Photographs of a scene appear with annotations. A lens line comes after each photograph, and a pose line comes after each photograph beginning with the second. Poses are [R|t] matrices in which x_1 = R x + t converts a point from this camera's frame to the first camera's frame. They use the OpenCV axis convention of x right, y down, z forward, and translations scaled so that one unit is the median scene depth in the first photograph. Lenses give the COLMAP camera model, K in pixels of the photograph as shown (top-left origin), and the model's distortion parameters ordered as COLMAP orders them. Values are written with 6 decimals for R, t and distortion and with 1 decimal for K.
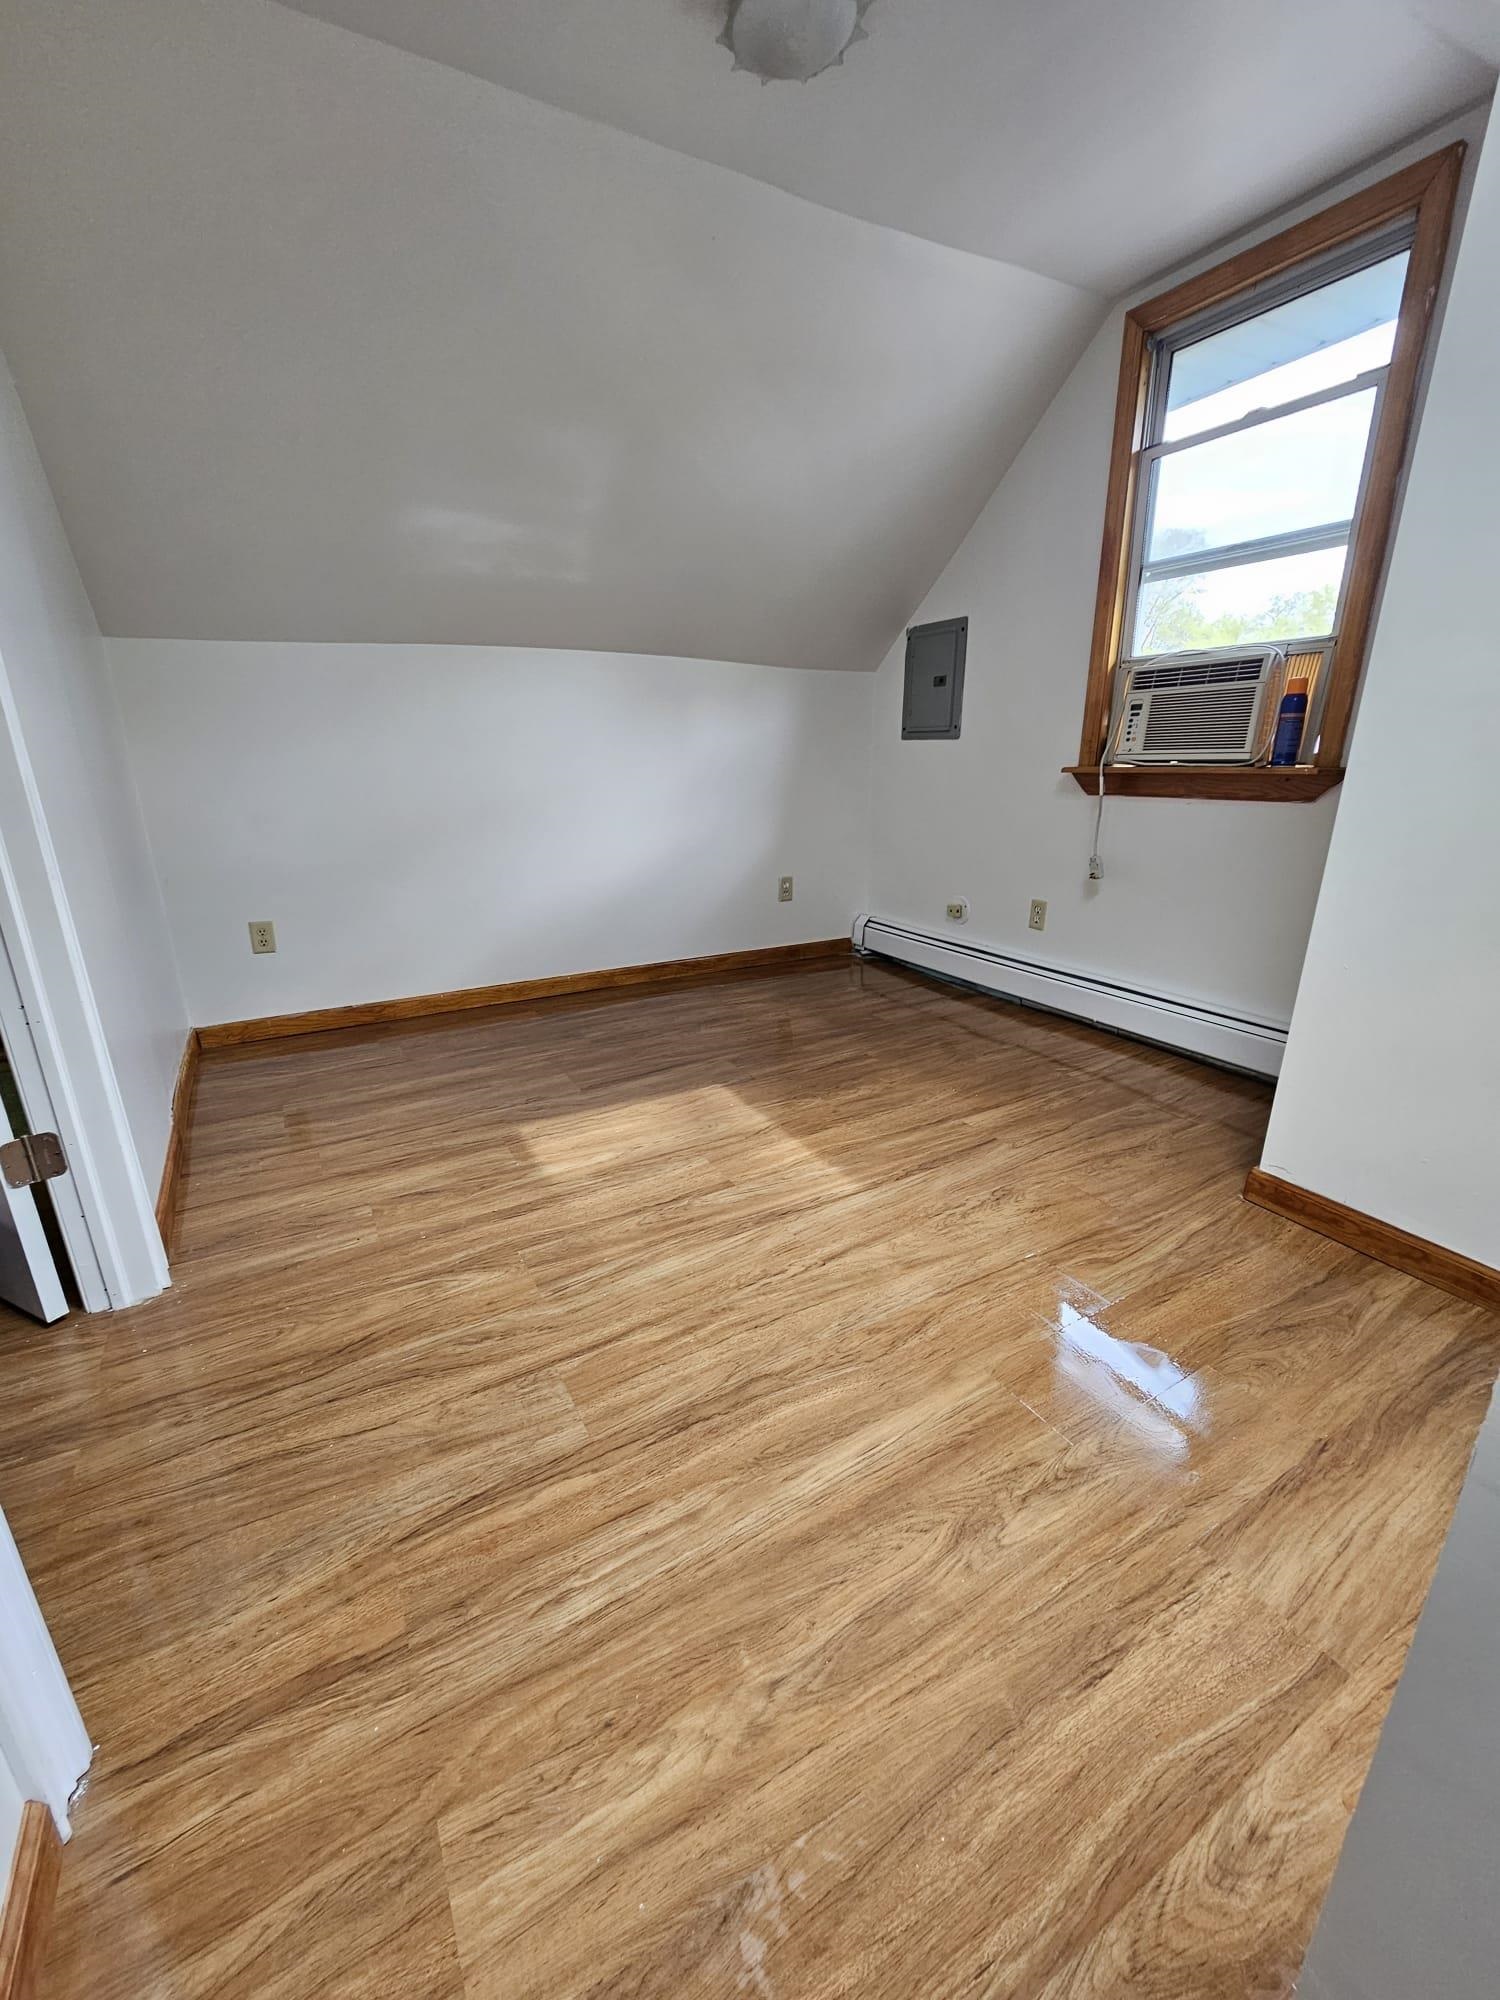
lens RADIAL K [[807.7, 0, 749.5], [0, 807.7, 1003.0], [0, 0, 1]] dist [-0.002234, 0.000767]
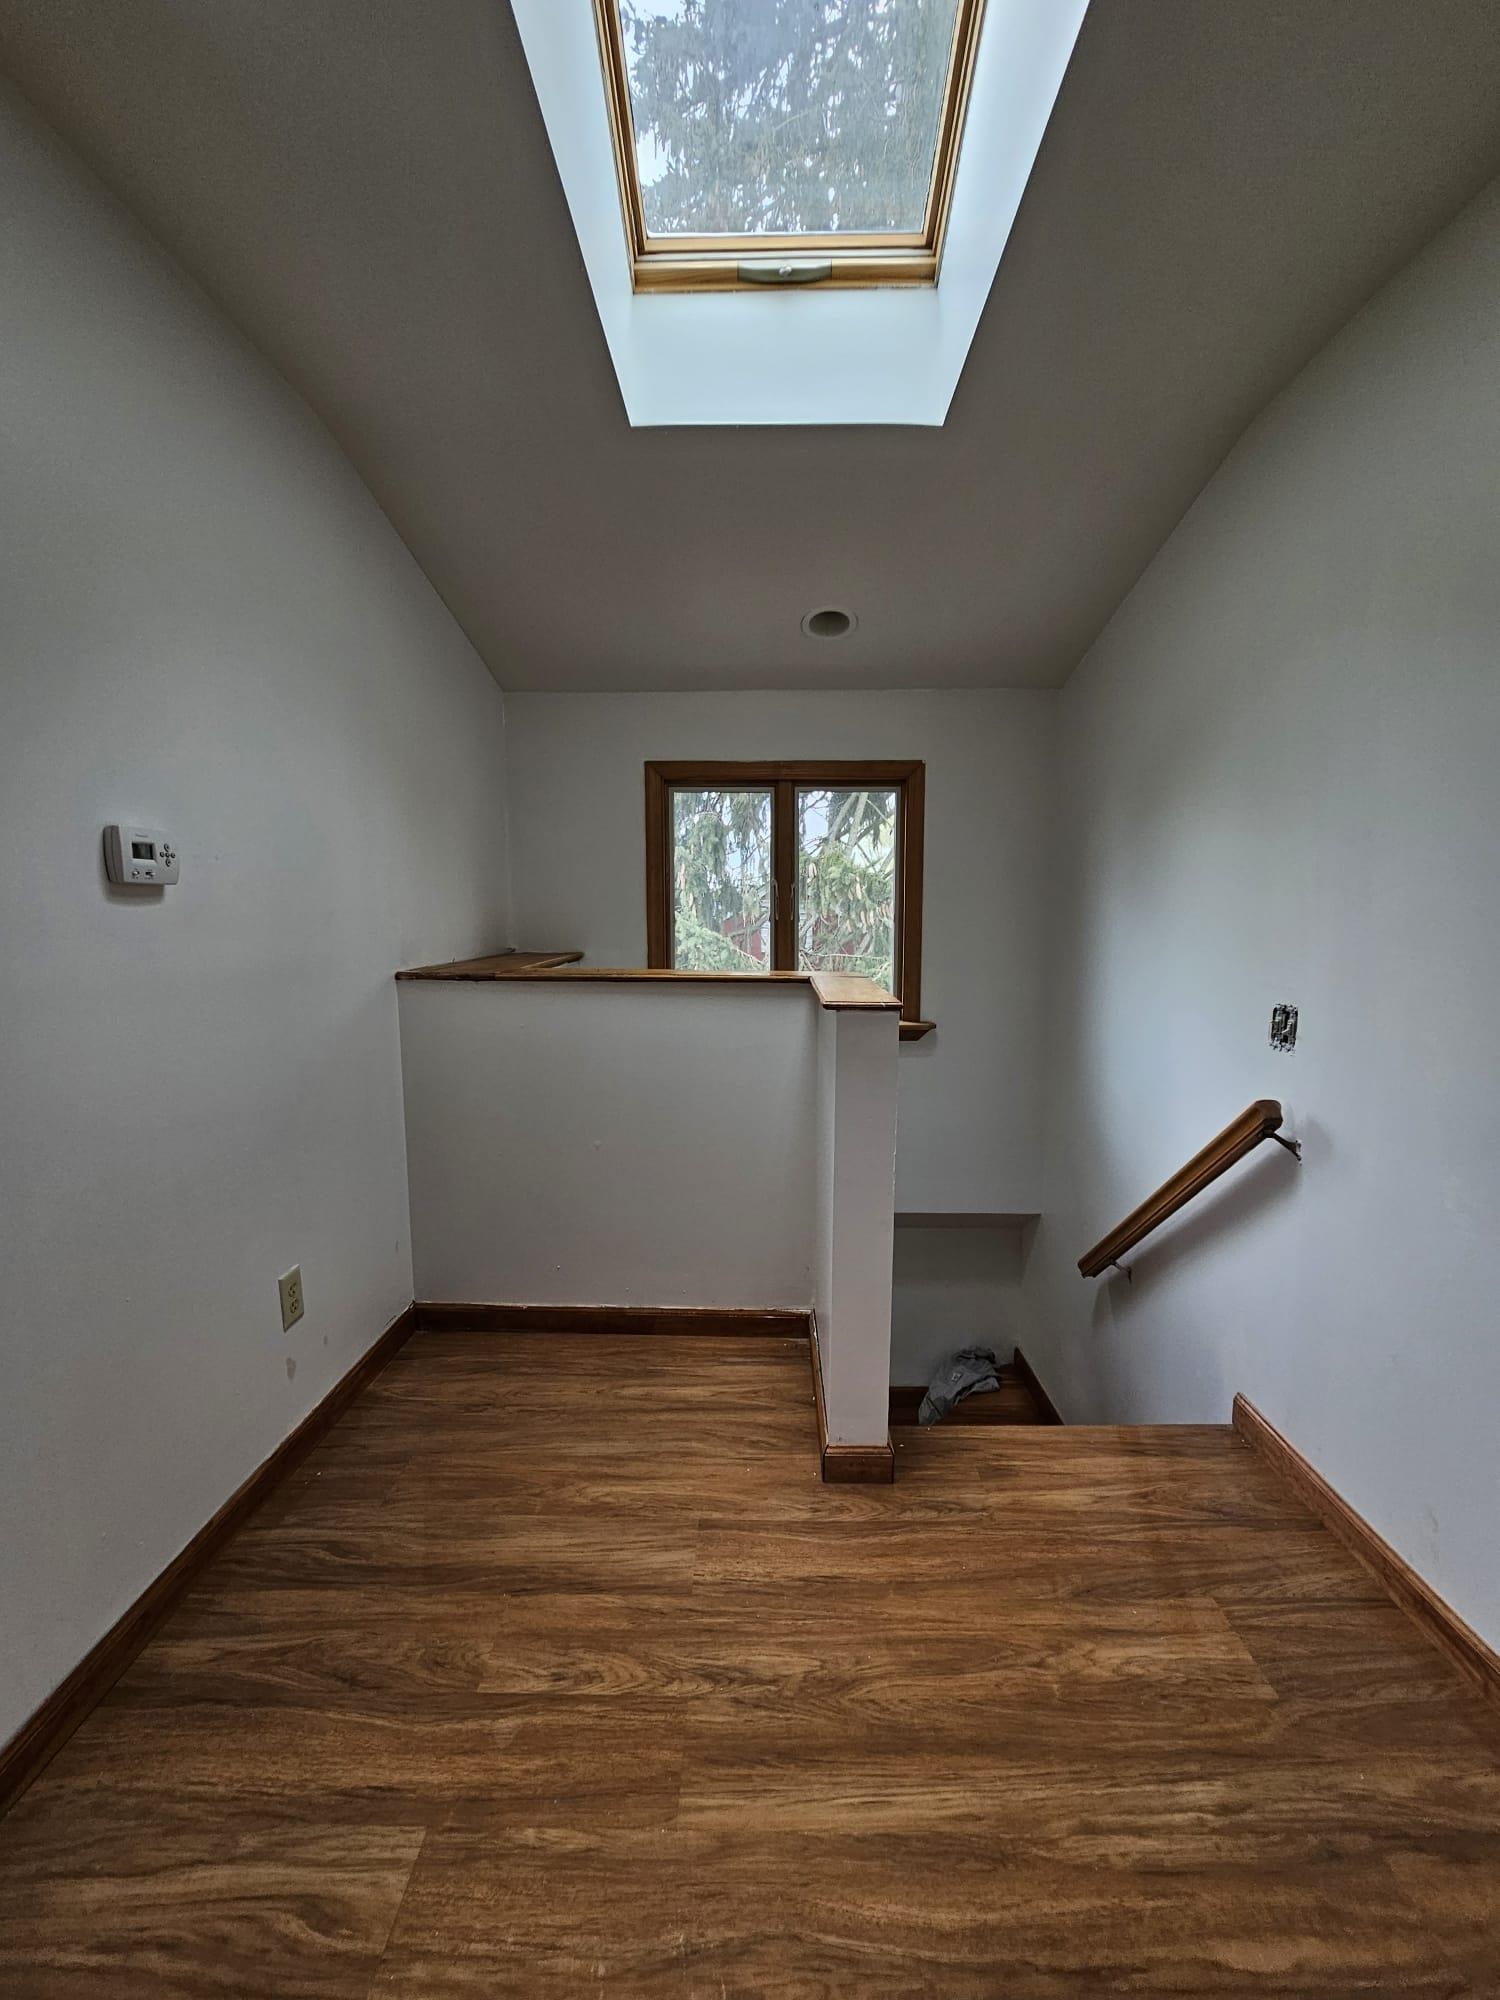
lens RADIAL K [[807.7, 0, 750.9], [0, 807.7, 1000.3], [0, 0, 1]] dist [-0.002234, 0.000767]
pose [[-0.861219, -0.046027, 0.506145, -0.176968], [0.161551, 0.919447, 0.358494, -0.739410], [-0.481875, 0.390510, -0.784410, 1.672713]]
